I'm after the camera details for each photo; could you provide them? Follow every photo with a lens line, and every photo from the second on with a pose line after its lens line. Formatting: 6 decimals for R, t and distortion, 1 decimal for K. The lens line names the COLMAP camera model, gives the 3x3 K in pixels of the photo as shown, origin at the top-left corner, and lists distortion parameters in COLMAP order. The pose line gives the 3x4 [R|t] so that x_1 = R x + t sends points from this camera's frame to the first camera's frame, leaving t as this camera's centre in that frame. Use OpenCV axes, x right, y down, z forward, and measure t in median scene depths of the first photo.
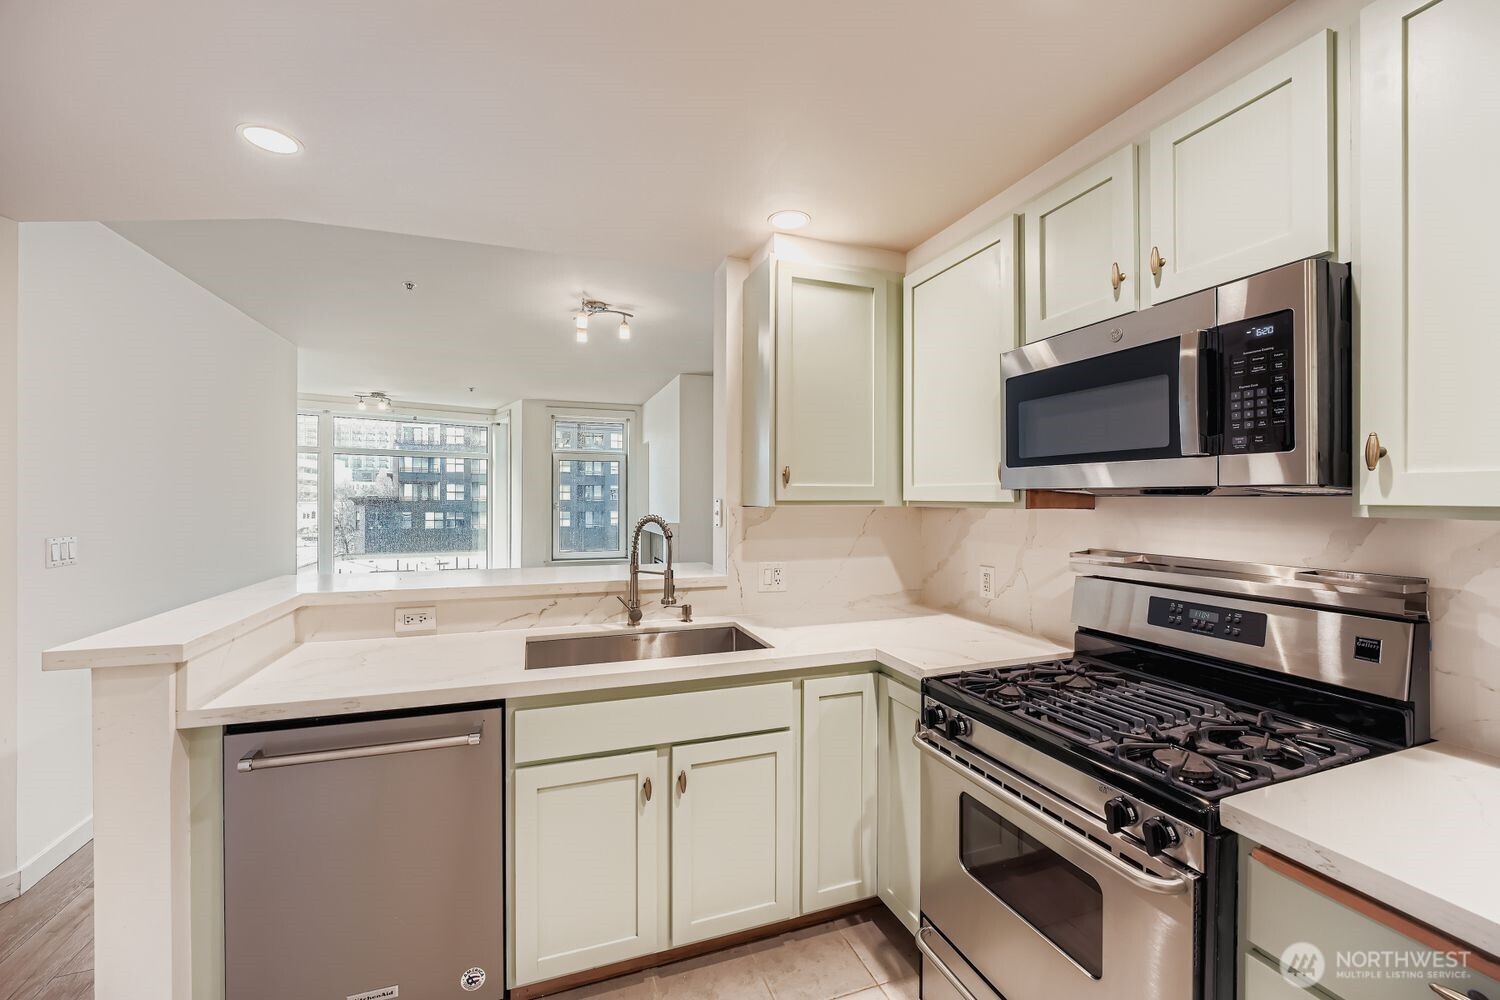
lens RADIAL K [[605.4, 0, 745.9], [0, 605.4, 499.8], [0, 0, 1]] dist [-0.003433, -0.000133]
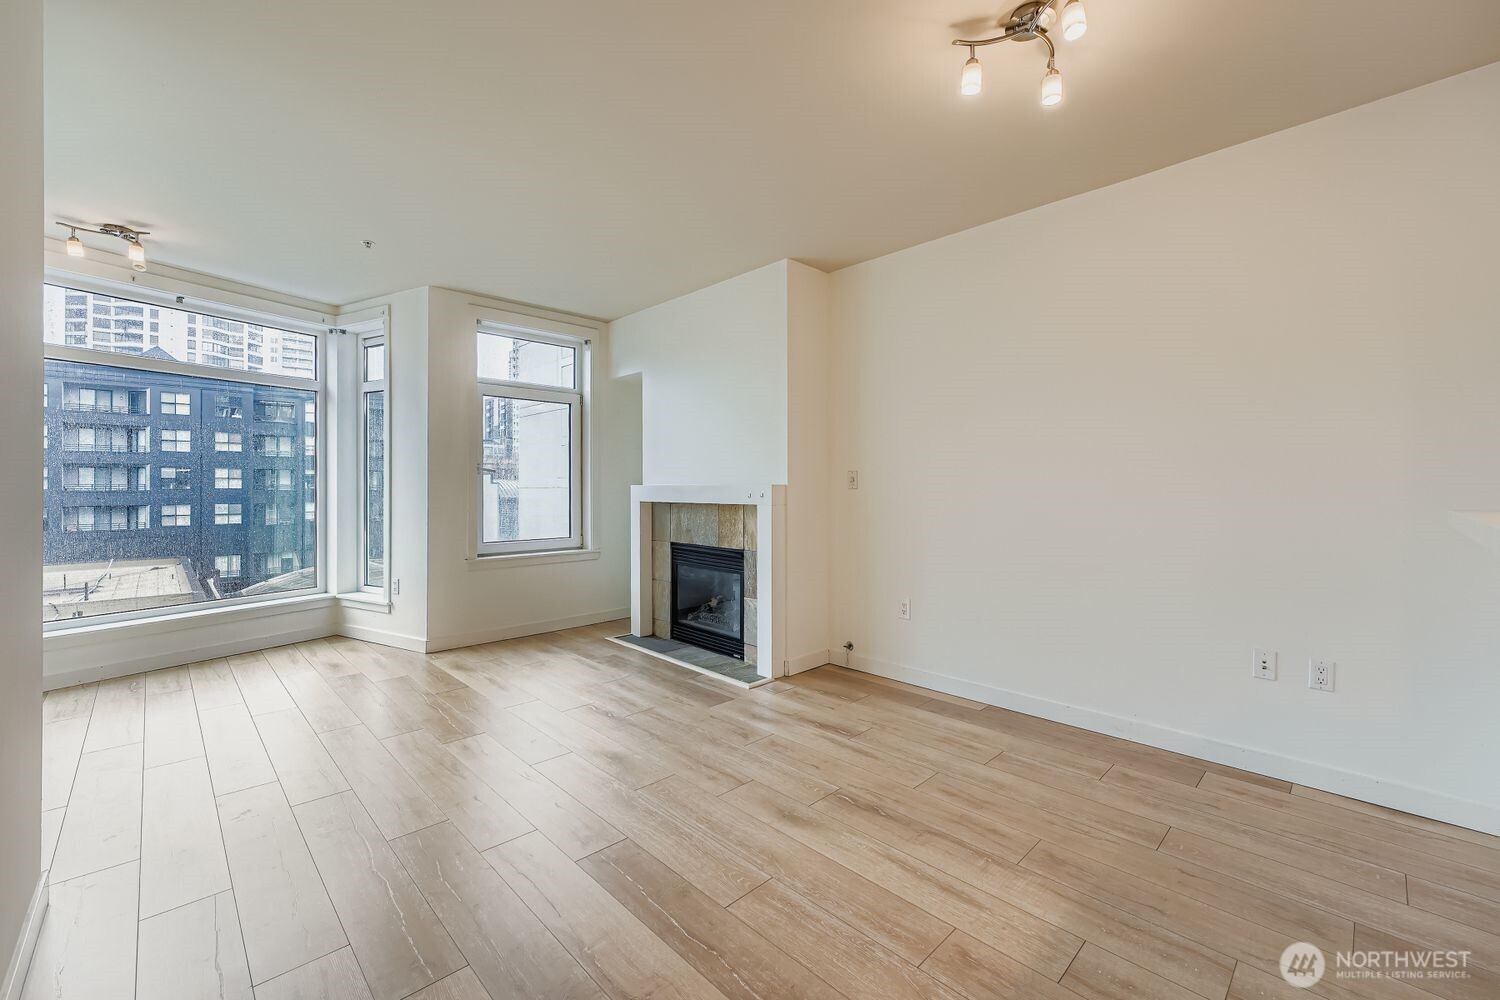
lens RADIAL K [[625.3, 0, 758.9], [0, 625.3, 484.2], [0, 0, 1]] dist [-0.000622, 0.000203]
pose [[0.905341, -0.006306, 0.424639, -1.564629], [0.009447, 0.999941, -0.005292, 0.152502], [-0.424581, 0.008803, 0.905347, 1.462162]]
